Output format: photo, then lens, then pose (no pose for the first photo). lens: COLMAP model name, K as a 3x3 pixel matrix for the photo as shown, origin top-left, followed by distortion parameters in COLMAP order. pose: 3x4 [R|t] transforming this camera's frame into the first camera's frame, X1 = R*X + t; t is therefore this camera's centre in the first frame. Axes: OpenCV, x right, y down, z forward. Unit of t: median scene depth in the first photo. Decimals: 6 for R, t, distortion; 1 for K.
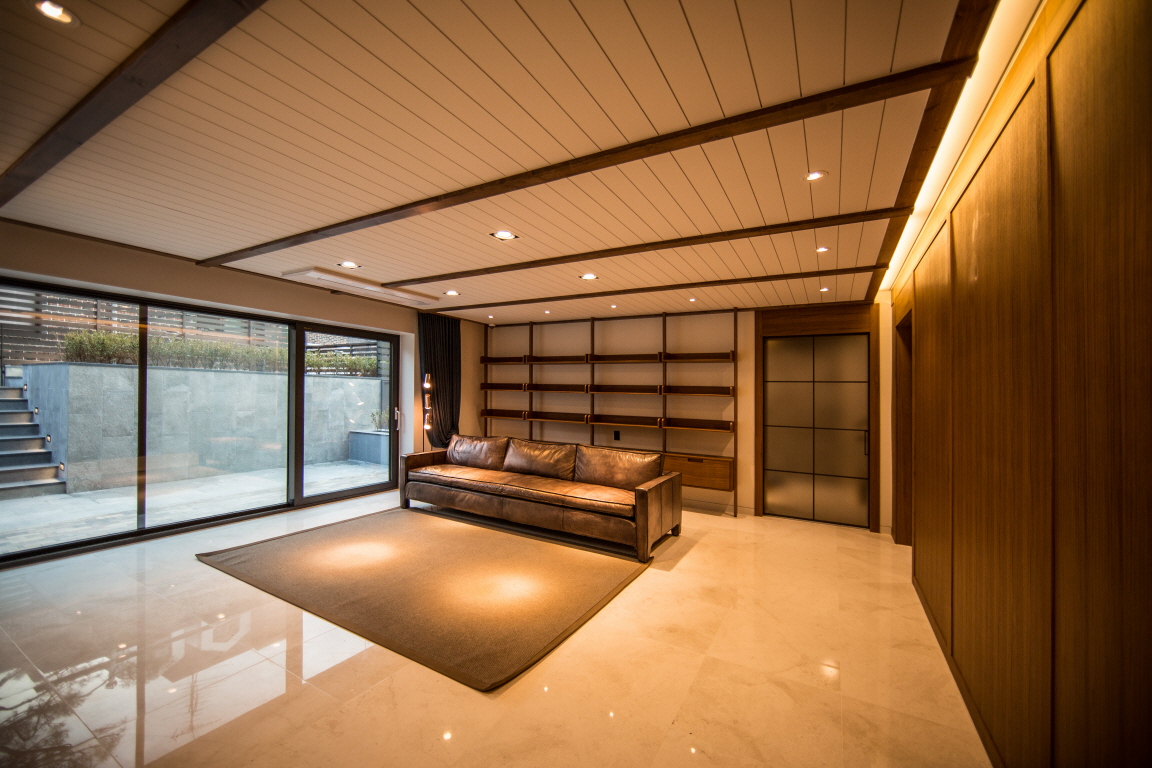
lens RADIAL K [[457.9, 0, 576.0], [0, 457.9, 384.0], [0, 0, 1]] dist [-0.013718, 0.000035]
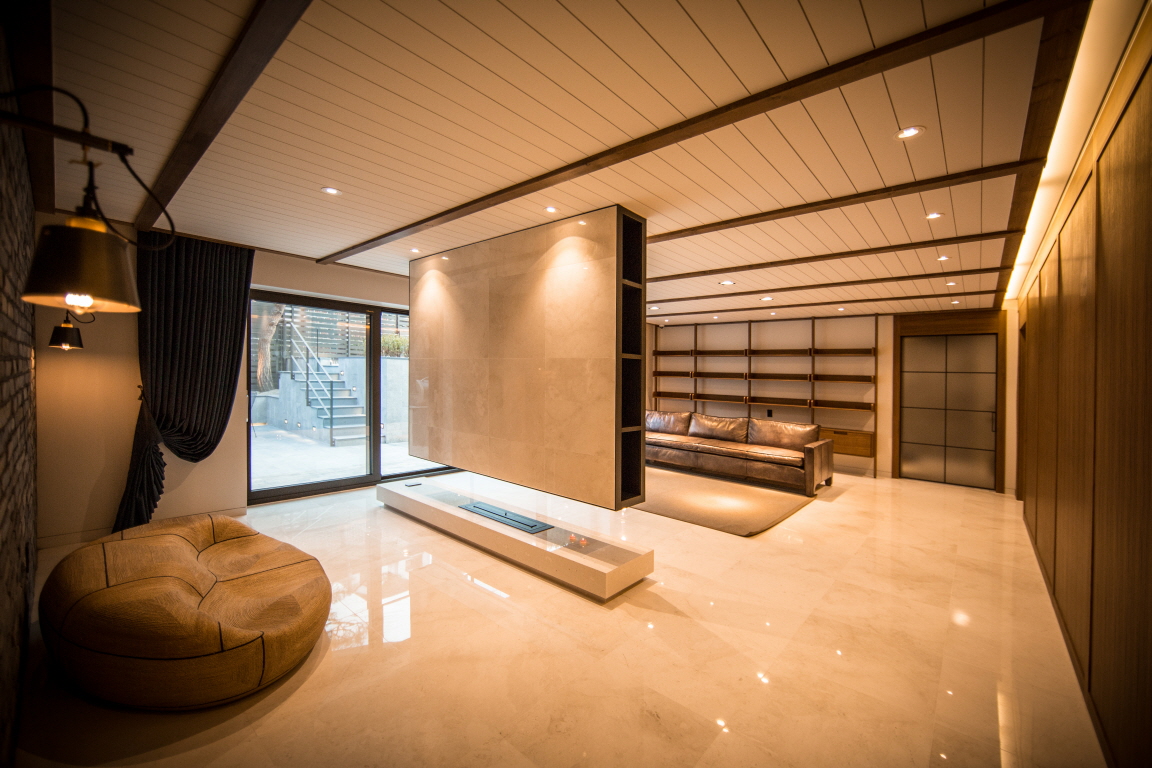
lens RADIAL K [[460.7, 0, 575.5], [0, 460.7, 374.3], [0, 0, 1]] dist [-0.011732, 0.000338]
pose [[0.977503, 0.004111, -0.210883, -0.199897], [-0.001013, 0.999890, 0.014798, -0.016392], [0.210921, -0.014251, 0.977399, -0.422435]]
